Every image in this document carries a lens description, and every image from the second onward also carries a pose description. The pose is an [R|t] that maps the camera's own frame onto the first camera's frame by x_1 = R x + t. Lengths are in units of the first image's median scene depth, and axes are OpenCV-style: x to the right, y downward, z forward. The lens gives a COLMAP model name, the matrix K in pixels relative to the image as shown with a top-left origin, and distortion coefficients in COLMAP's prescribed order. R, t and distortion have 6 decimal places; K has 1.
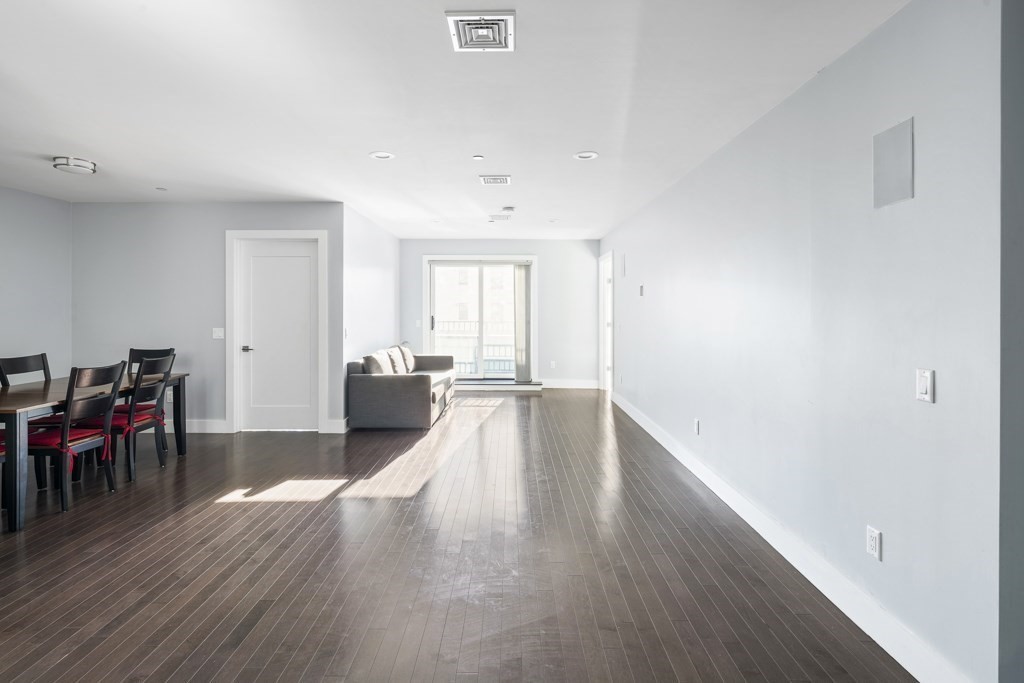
lens RADIAL K [[508.4, 0, 496.1], [0, 508.4, 325.1], [0, 0, 1]] dist [0.010206, -0.005174]
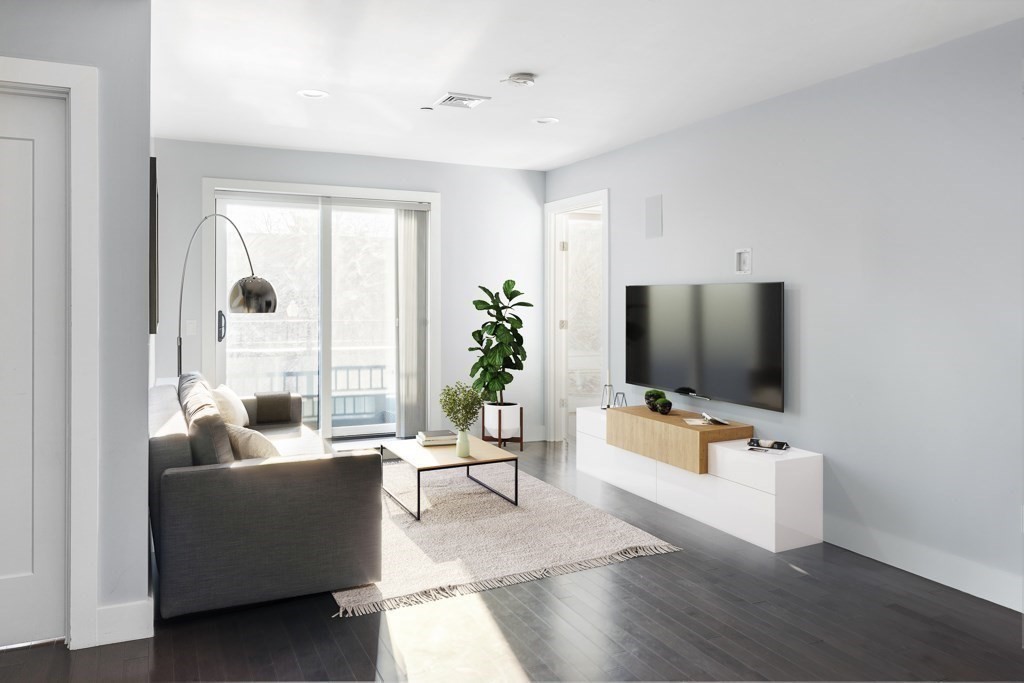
lens RADIAL K [[778.1, 0, 508.1], [0, 778.1, 320.4], [0, 0, 1]] dist [0.006873, -0.003725]
pose [[0.908698, -0.008971, 0.417358, -0.188930], [0.009143, 0.999957, 0.001588, -0.007038], [-0.417355, 0.002373, 0.908741, 0.245799]]
